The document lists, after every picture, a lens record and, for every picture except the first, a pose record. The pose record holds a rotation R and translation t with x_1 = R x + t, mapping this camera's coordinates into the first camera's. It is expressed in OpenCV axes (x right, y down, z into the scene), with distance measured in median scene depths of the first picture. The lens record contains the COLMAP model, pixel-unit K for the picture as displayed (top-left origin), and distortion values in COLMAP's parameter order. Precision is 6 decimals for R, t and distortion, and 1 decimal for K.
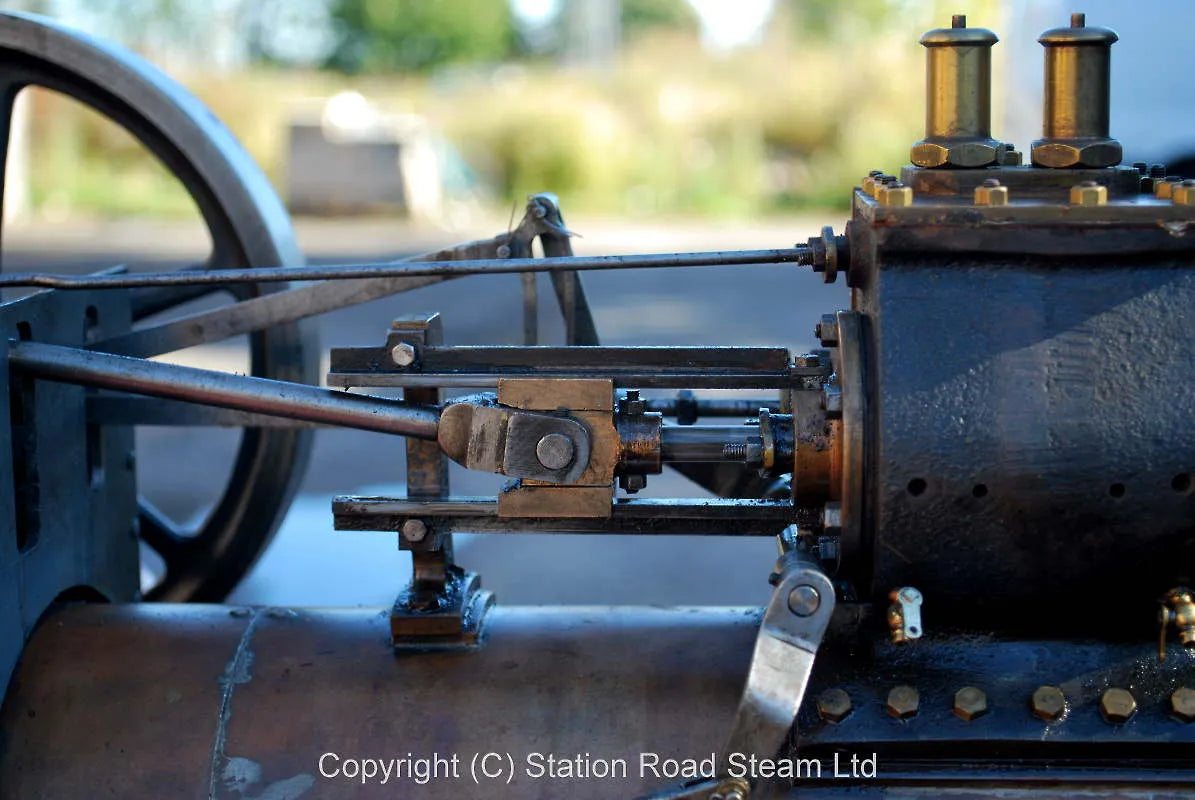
lens RADIAL K [[2358.7, 0, 597.0], [0, 2358.7, 403.5], [0, 0, 1]] dist [-0.030113, 0.000000]
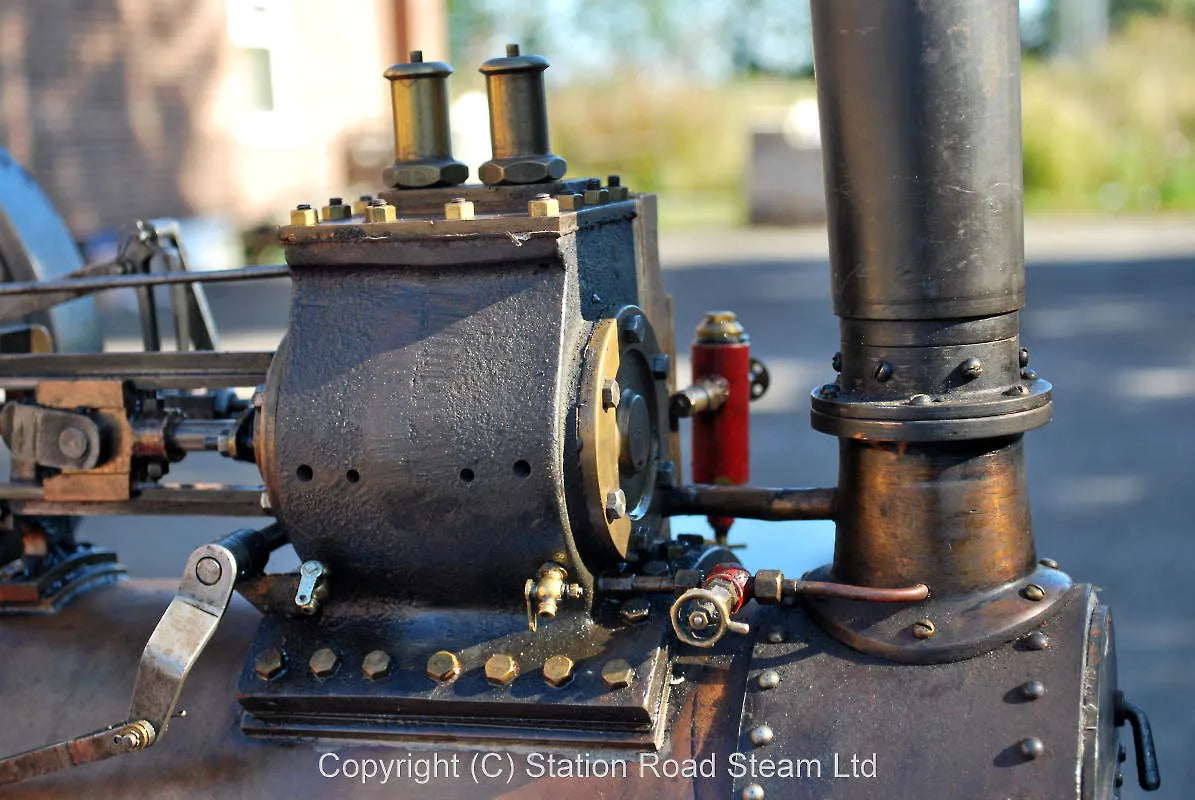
lens RADIAL K [[2358.7, 0, 597.8], [0, 2358.7, 396.8], [0, 0, 1]] dist [-0.030113, 0.000000]
pose [[0.962616, -0.010241, -0.270675, 0.575417], [0.009421, 0.999946, -0.004329, 0.005120], [0.270705, 0.001617, 0.962661, -0.055747]]
